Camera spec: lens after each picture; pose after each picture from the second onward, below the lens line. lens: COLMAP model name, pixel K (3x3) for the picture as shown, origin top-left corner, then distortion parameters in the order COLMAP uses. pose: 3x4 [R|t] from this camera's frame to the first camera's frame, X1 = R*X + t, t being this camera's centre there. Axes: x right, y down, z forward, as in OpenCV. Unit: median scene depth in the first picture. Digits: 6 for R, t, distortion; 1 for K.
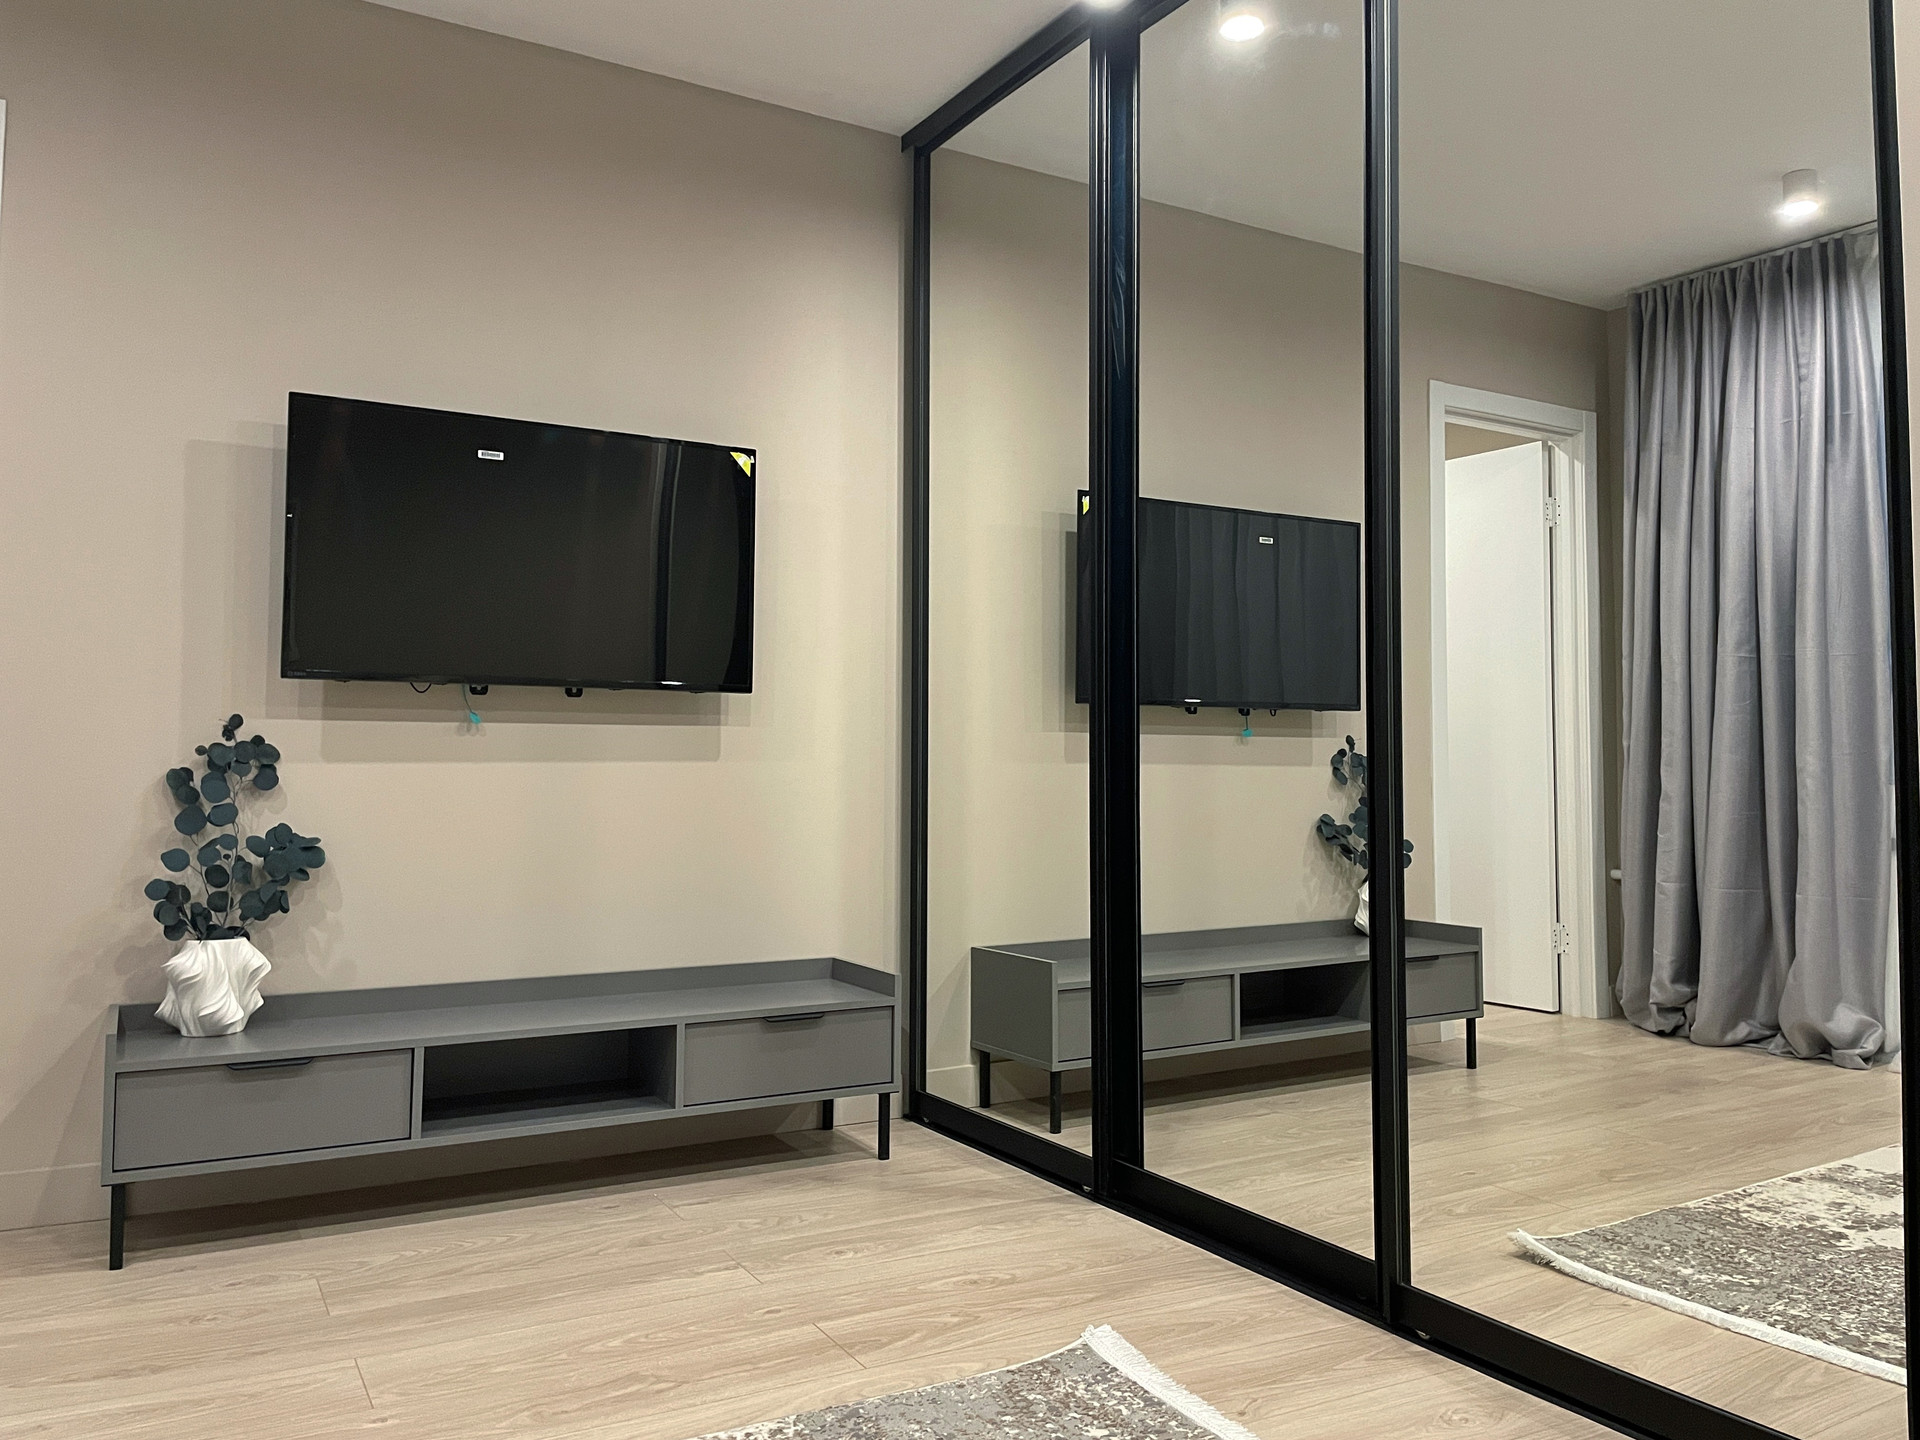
lens RADIAL K [[1448.0, 0, 960.0], [0, 1448.0, 720.0], [0, 0, 1]] dist [0.091083, -0.177938]
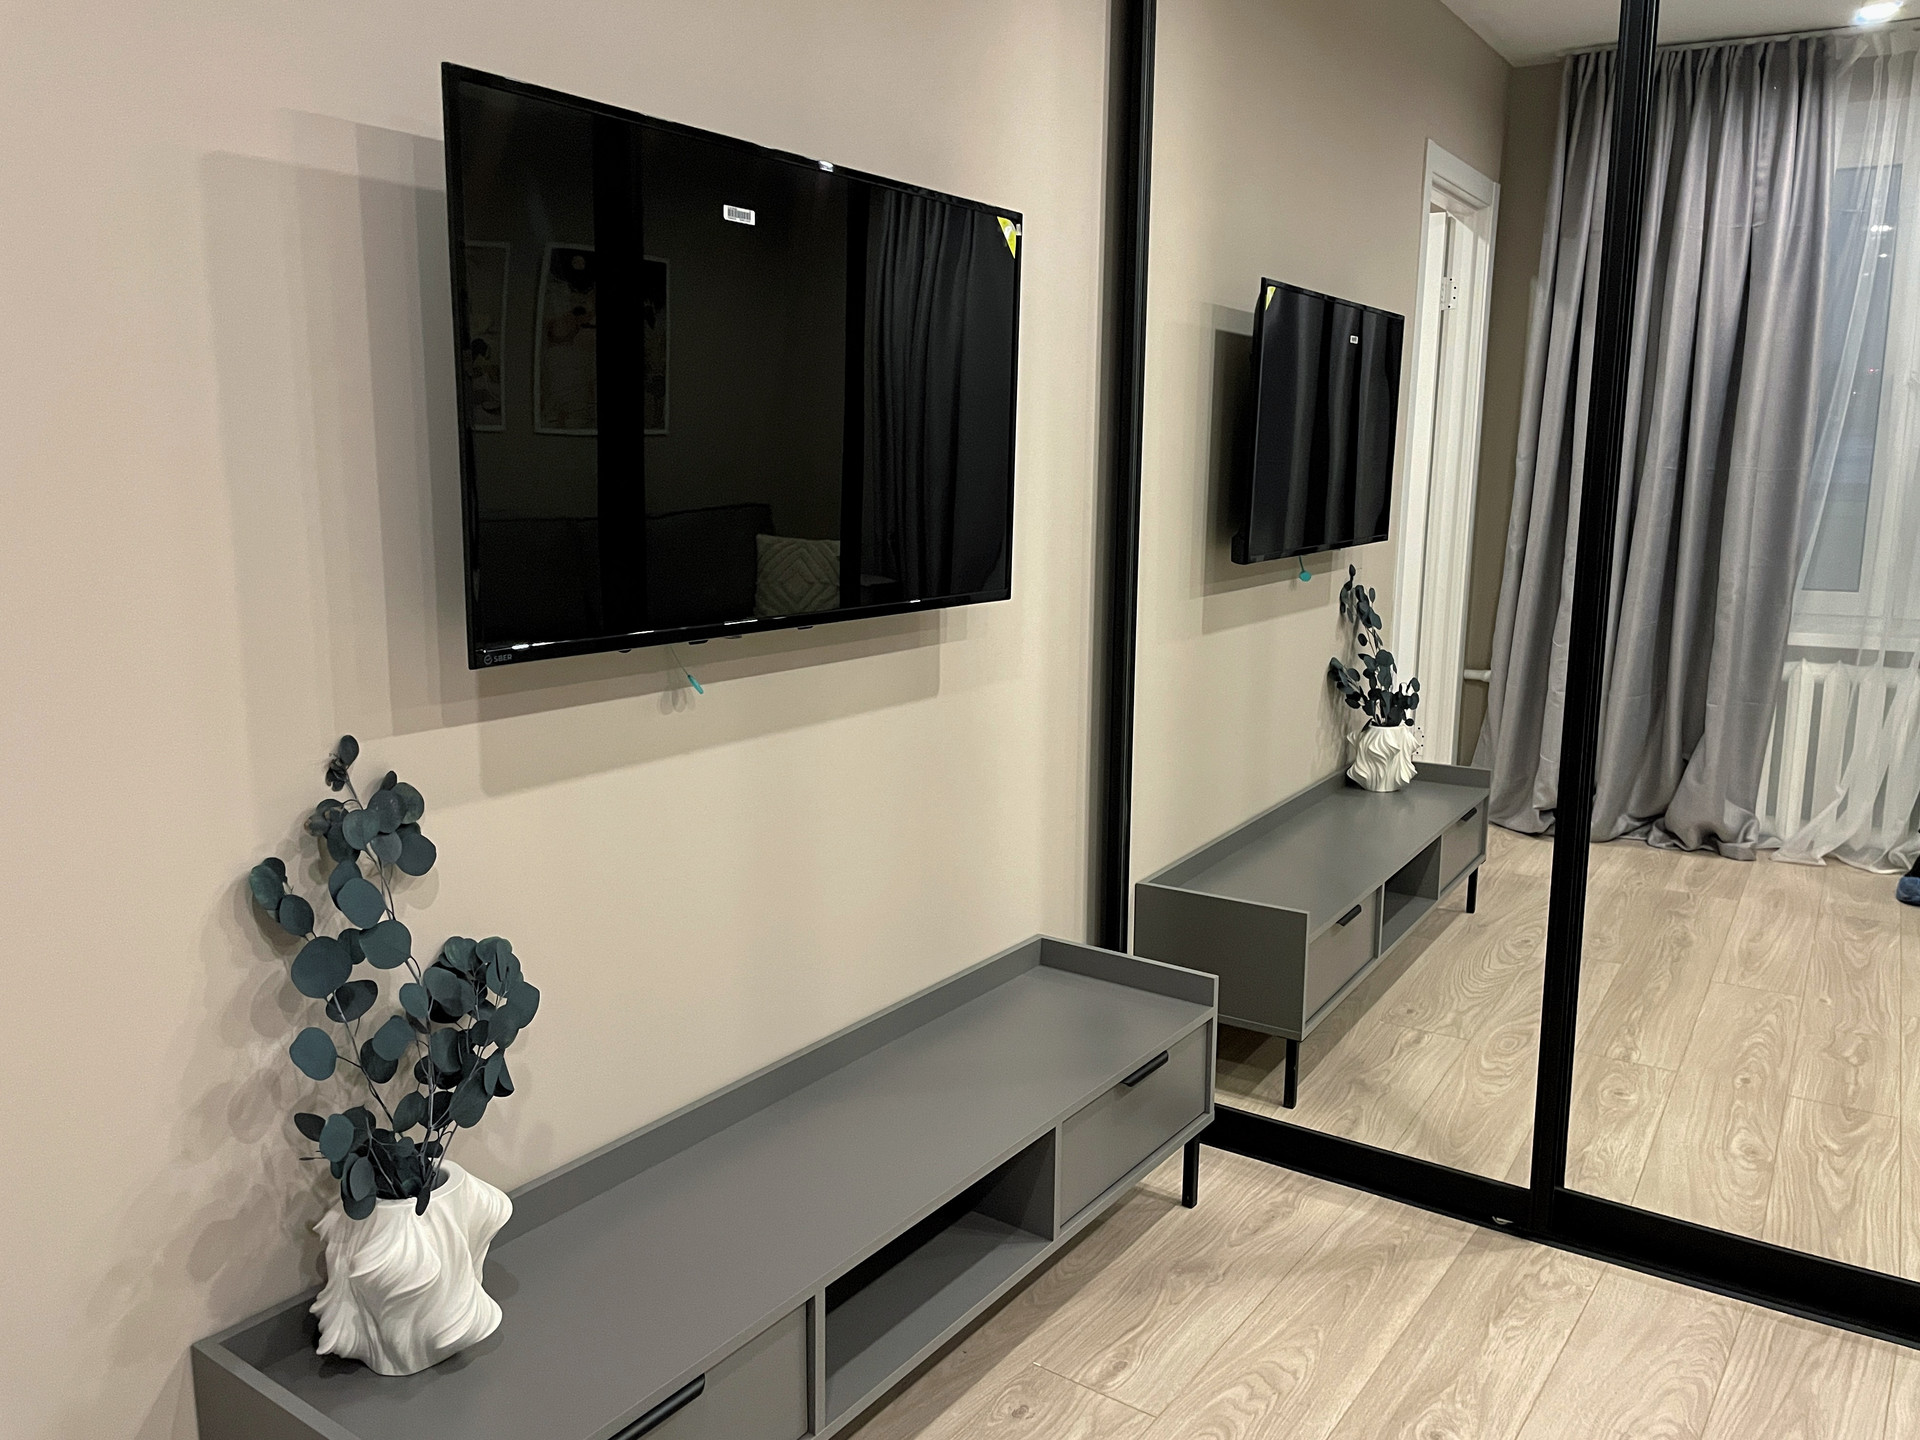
lens RADIAL K [[1439.6, 0, 960.0], [0, 1439.6, 720.0], [0, 0, 1]] dist [0.040010, -0.087367]
pose [[0.906718, -0.071390, 0.415651, -0.486743], [-0.019591, 0.977375, 0.210605, -0.112896], [-0.421282, -0.199102, 0.884805, 0.452843]]
